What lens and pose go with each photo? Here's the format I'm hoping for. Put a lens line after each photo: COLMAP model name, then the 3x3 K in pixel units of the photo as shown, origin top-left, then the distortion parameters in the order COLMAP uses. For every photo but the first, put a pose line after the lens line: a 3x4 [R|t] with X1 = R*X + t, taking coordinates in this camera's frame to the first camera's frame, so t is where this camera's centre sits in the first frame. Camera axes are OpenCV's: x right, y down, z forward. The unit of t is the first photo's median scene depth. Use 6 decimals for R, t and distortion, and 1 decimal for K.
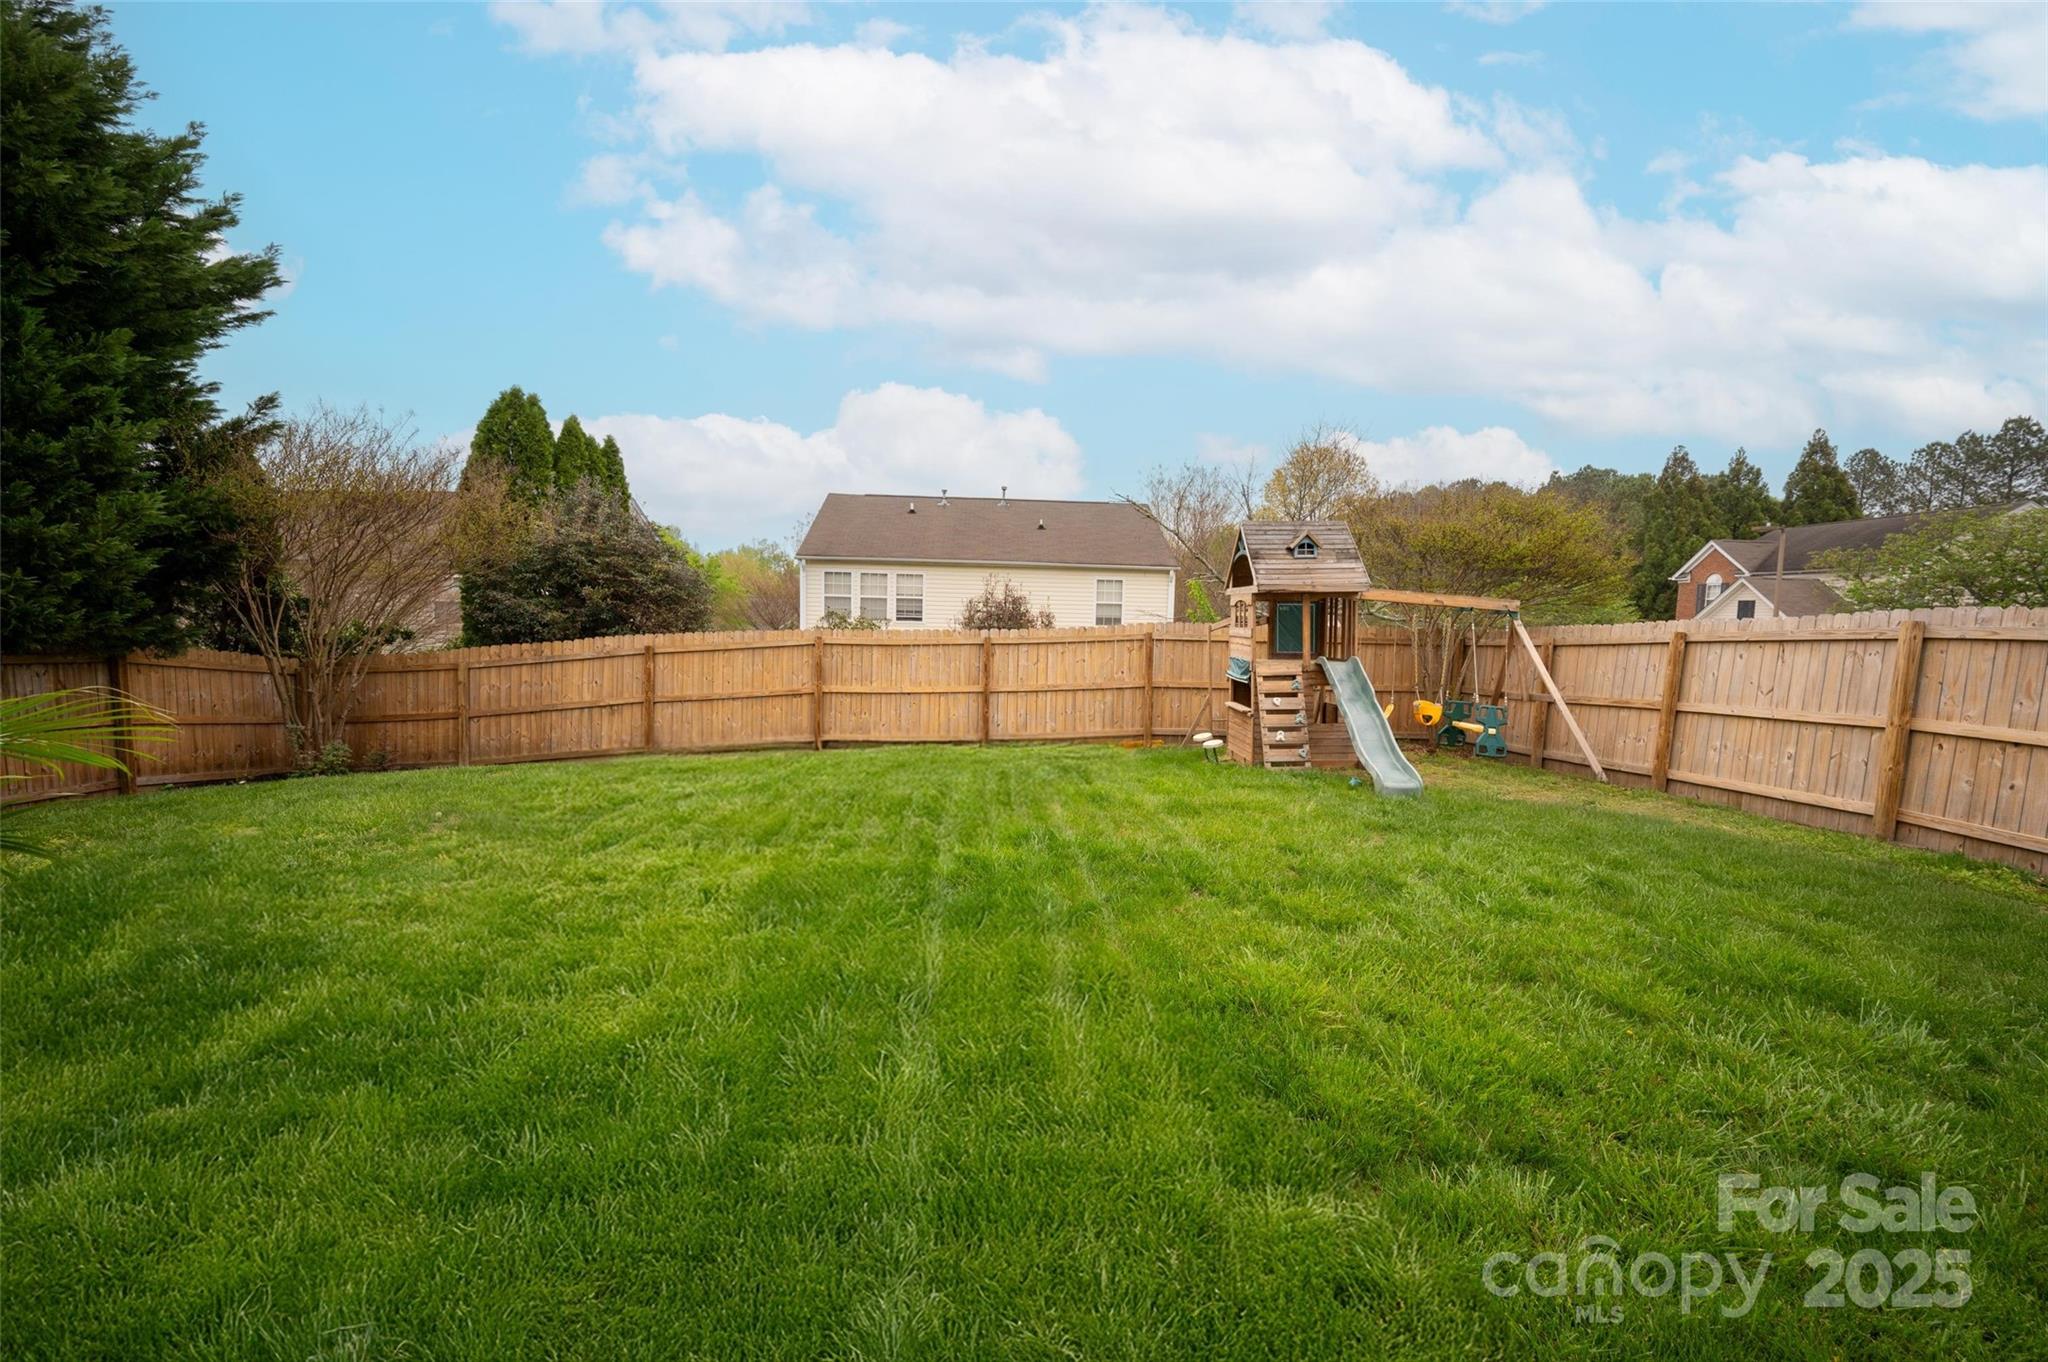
lens RADIAL K [[804.1, 0, 1016.1], [0, 804.1, 674.5], [0, 0, 1]] dist [-0.001995, 0.000376]
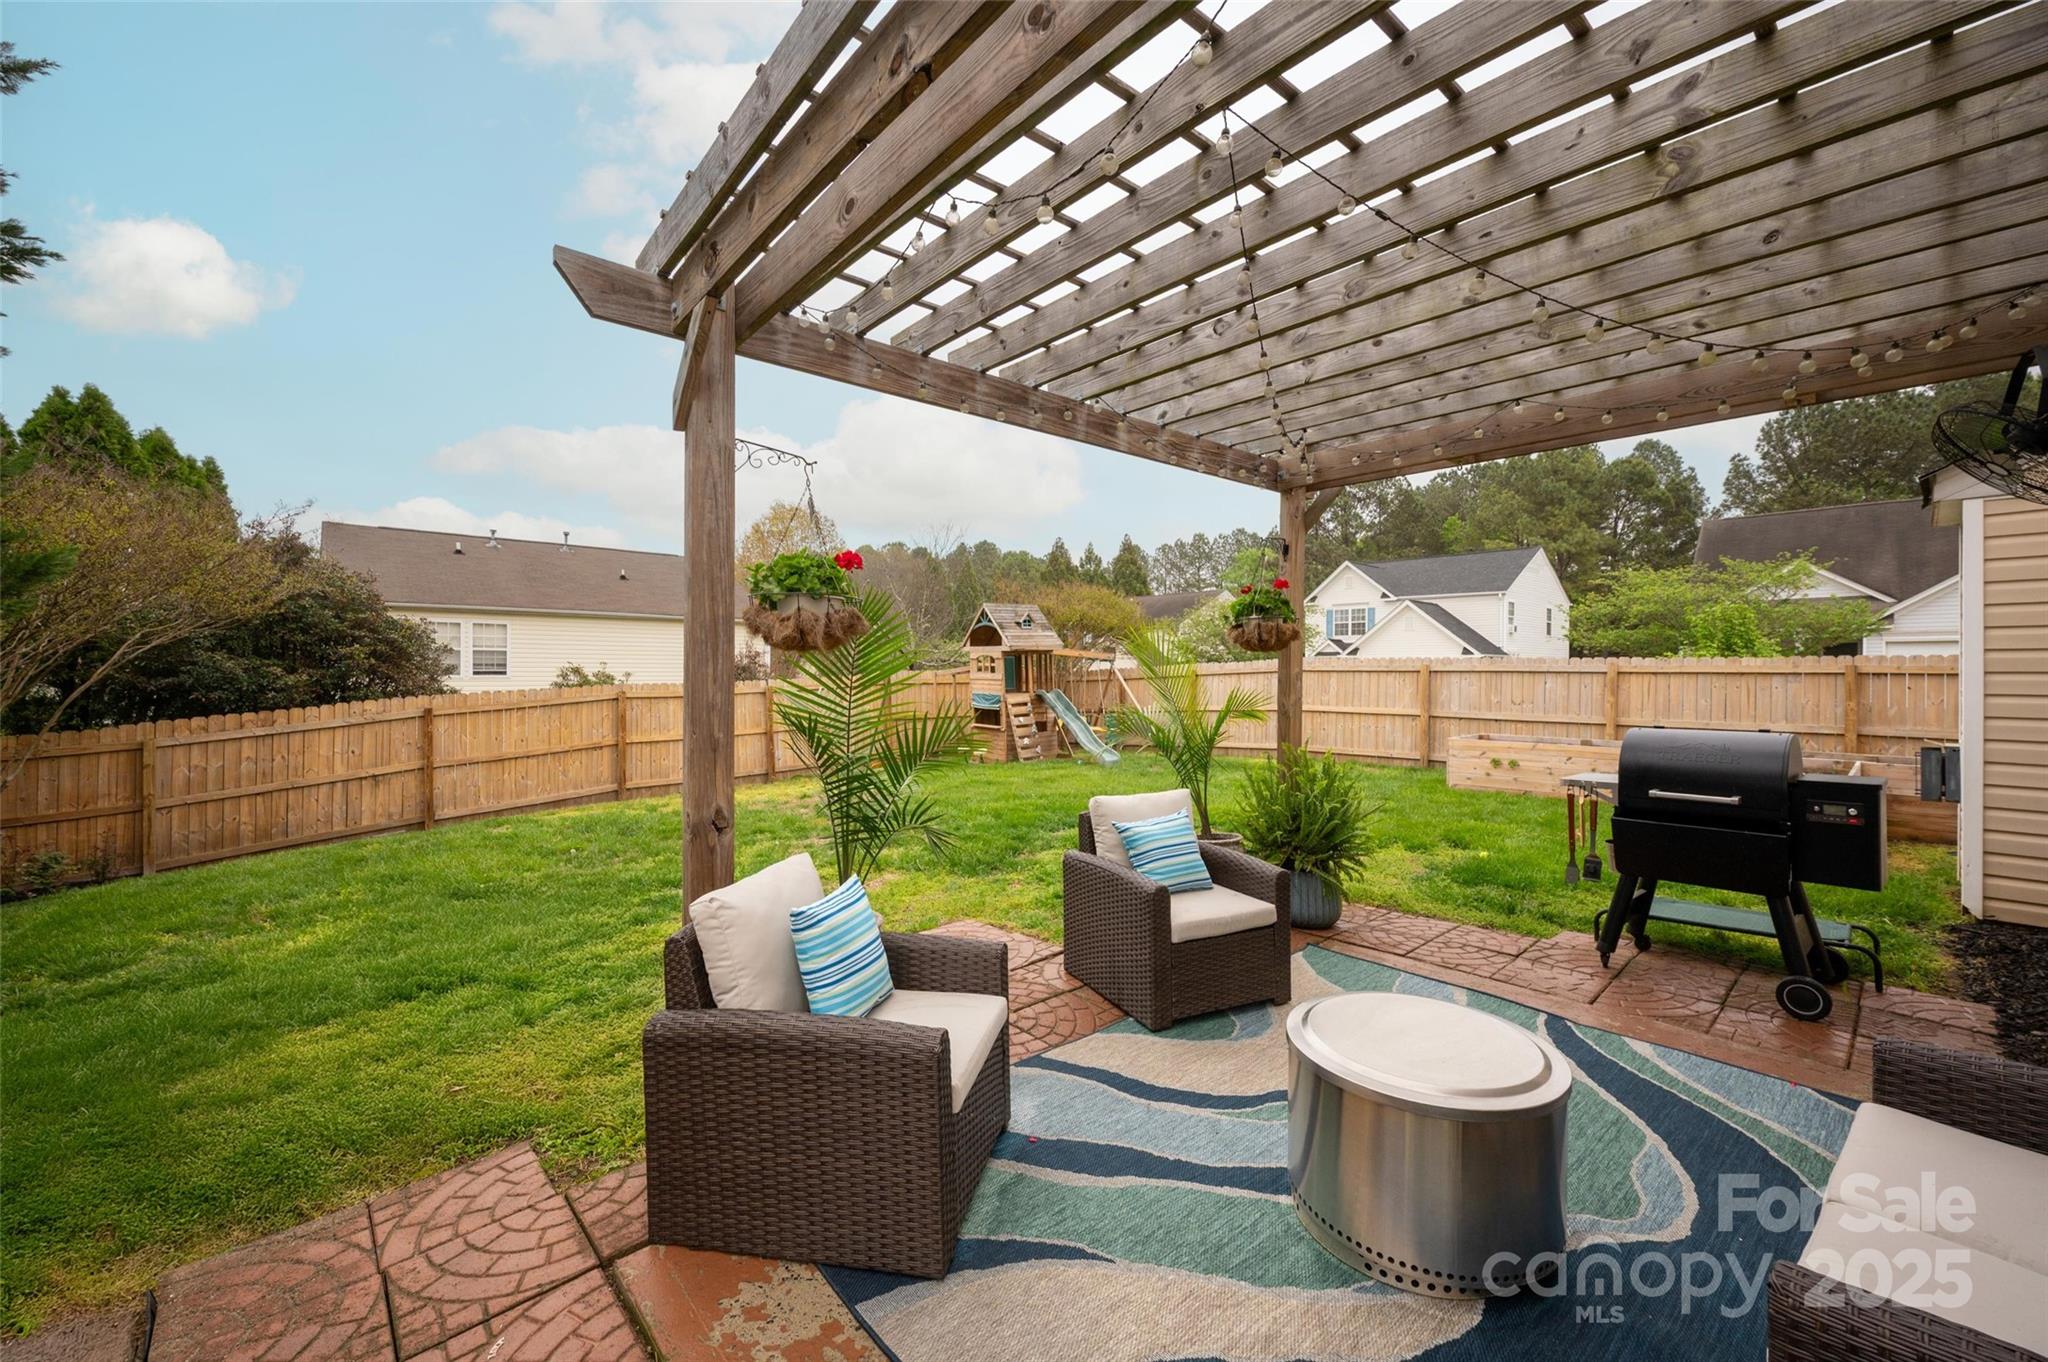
lens RADIAL K [[804.1, 0, 1034.2], [0, 804.1, 667.3], [0, 0, 1]] dist [-0.001995, 0.000376]
pose [[0.767768, -0.020079, 0.640413, -0.513257], [0.060926, 0.997268, -0.041774, -0.000936], [-0.637825, 0.071090, 0.766894, -0.179664]]
